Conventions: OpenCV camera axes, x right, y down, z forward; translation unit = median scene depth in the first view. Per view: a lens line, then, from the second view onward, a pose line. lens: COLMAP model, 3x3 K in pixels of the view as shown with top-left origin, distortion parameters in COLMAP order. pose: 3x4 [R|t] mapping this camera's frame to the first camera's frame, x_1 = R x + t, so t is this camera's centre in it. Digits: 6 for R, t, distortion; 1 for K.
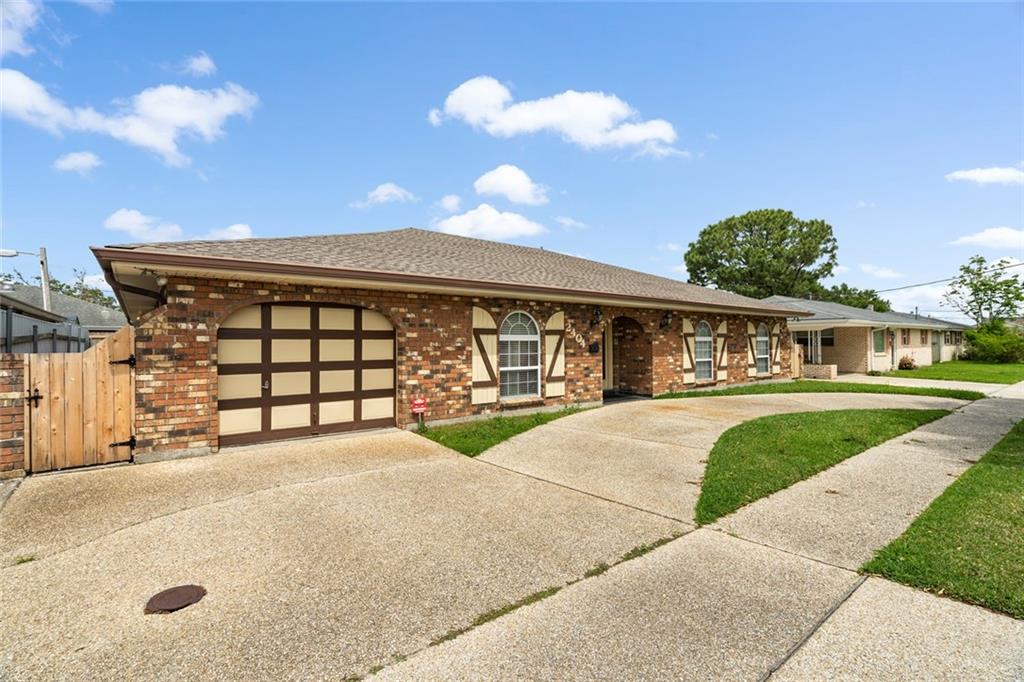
lens RADIAL K [[473.2, 0, 515.2], [0, 473.2, 339.8], [0, 0, 1]] dist [-0.003346, 0.002934]
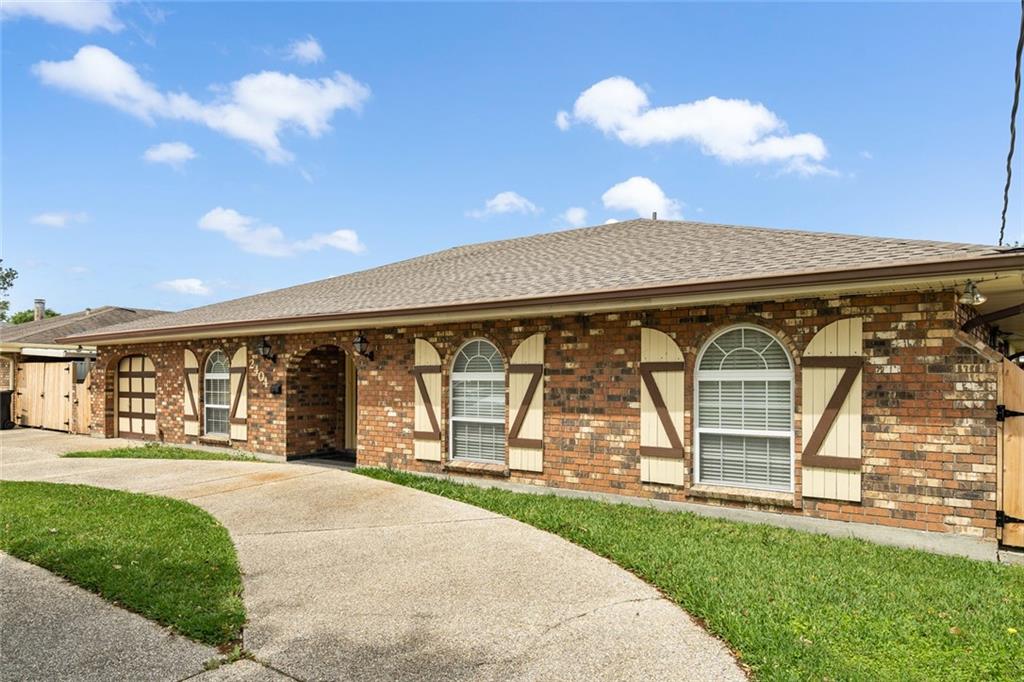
lens RADIAL K [[676.5, 0, 528.8], [0, 676.5, 390.6], [0, 0, 1]] dist [0.014711, 0.003477]
pose [[0.249729, 0.015000, -0.968200, 1.507786], [-0.003415, 0.999887, 0.014610, 0.002716], [0.968310, -0.000342, 0.249752, 1.225683]]
